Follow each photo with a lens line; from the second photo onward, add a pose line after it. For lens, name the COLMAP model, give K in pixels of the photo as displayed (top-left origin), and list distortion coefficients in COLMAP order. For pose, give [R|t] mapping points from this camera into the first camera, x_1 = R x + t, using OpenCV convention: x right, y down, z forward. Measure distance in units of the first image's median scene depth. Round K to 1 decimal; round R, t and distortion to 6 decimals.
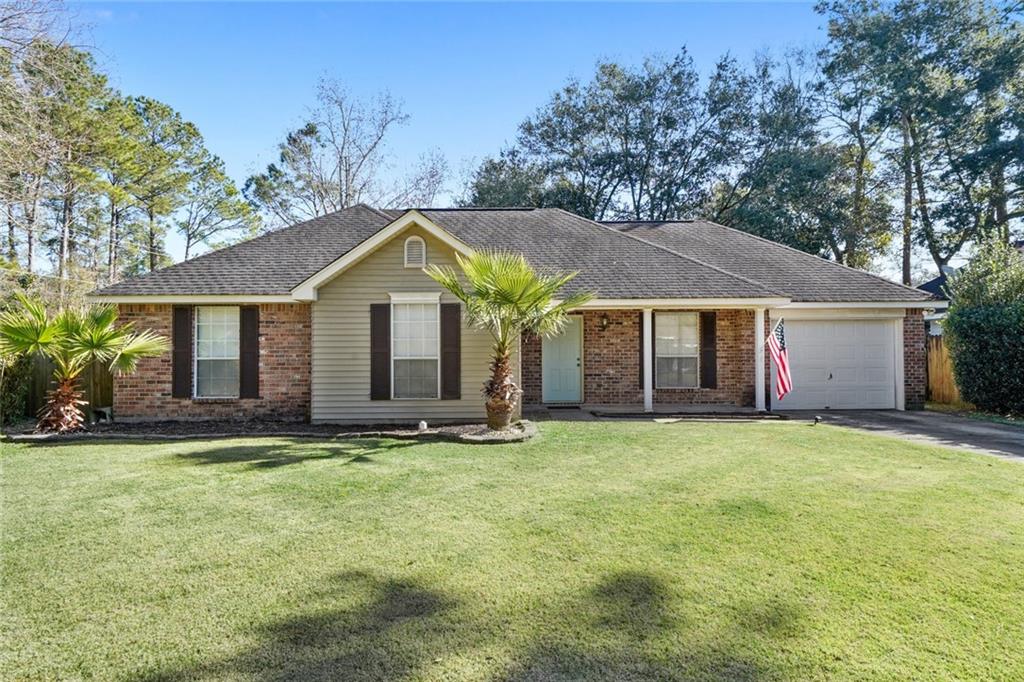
lens RADIAL K [[612.3, 0, 512.0], [0, 612.3, 341.0], [0, 0, 1]] dist [0.003674, 0.000954]
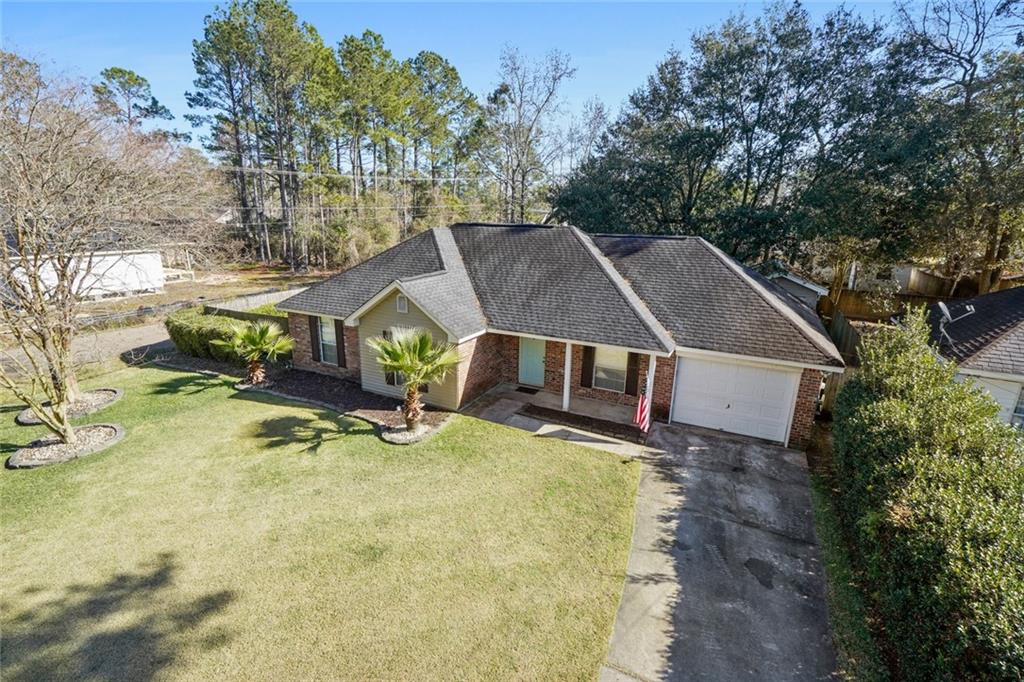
lens RADIAL K [[473.2, 0, 510.3], [0, 473.2, 355.9], [0, 0, 1]] dist [-0.000211, -0.000146]
pose [[0.883508, 0.159164, -0.440545, 0.646066], [-0.010600, 0.947053, 0.320902, -0.405183], [0.468295, -0.278849, 0.838417, 0.045949]]
